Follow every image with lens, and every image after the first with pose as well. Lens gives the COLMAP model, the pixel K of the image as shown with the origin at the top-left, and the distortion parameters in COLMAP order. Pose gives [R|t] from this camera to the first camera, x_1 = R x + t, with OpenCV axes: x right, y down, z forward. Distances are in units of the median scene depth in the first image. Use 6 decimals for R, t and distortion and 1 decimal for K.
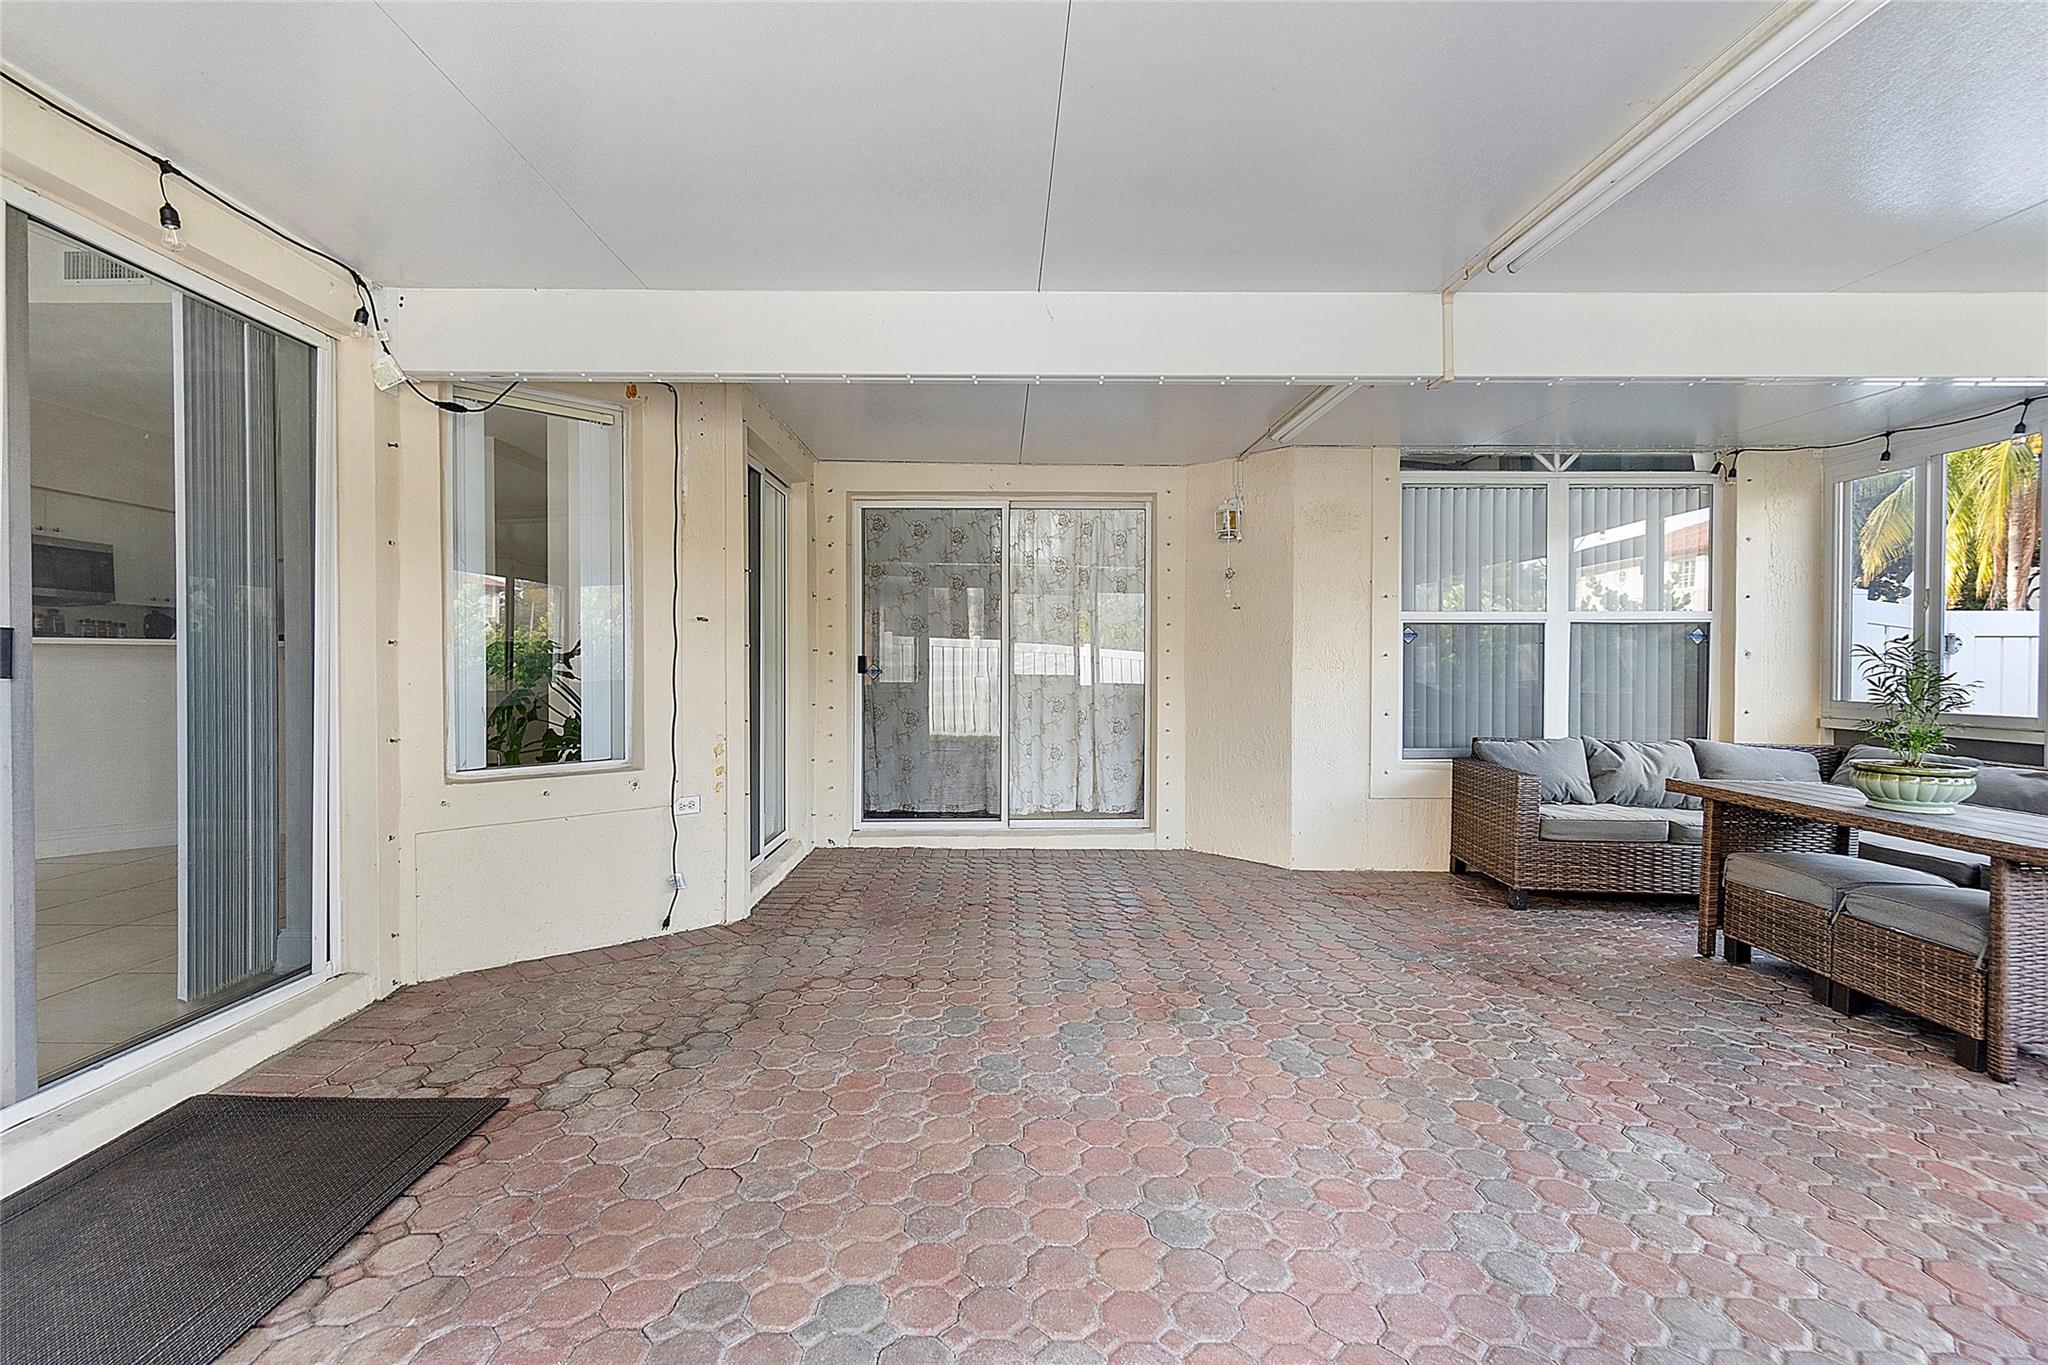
lens RADIAL K [[894.2, 0, 1016.7], [0, 894.2, 676.5], [0, 0, 1]] dist [-0.003068, 0.002429]
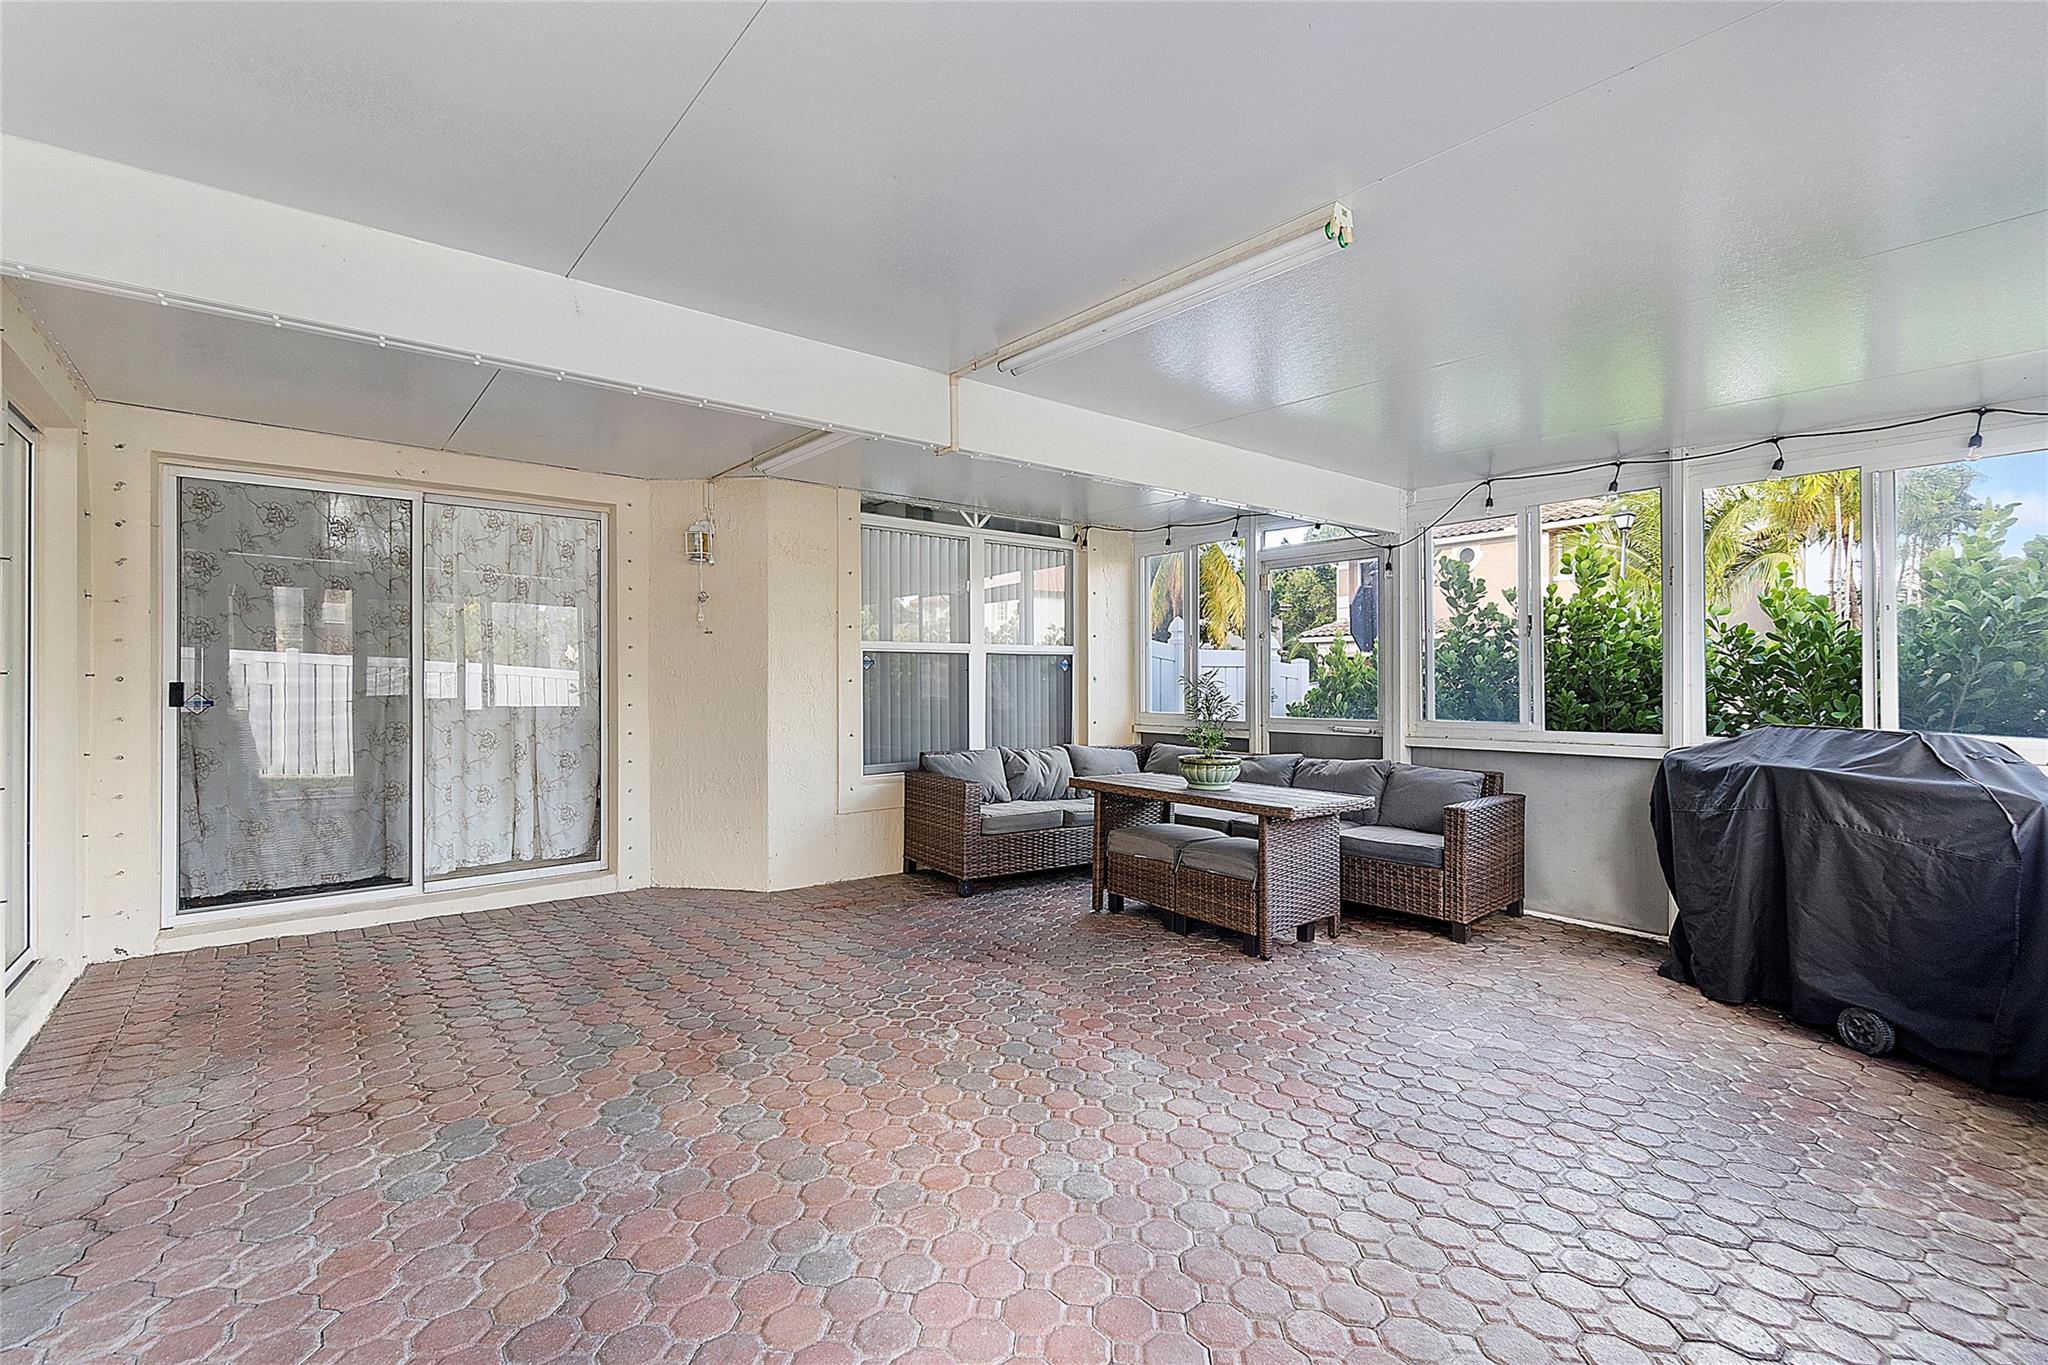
lens RADIAL K [[894.2, 0, 1018.4], [0, 894.2, 675.6], [0, 0, 1]] dist [-0.003068, 0.002429]
pose [[0.780913, 0.000355, 0.624640, -0.123040], [0.010854, 0.999841, -0.014137, -0.014311], [-0.624546, 0.017820, 0.780785, 0.028538]]
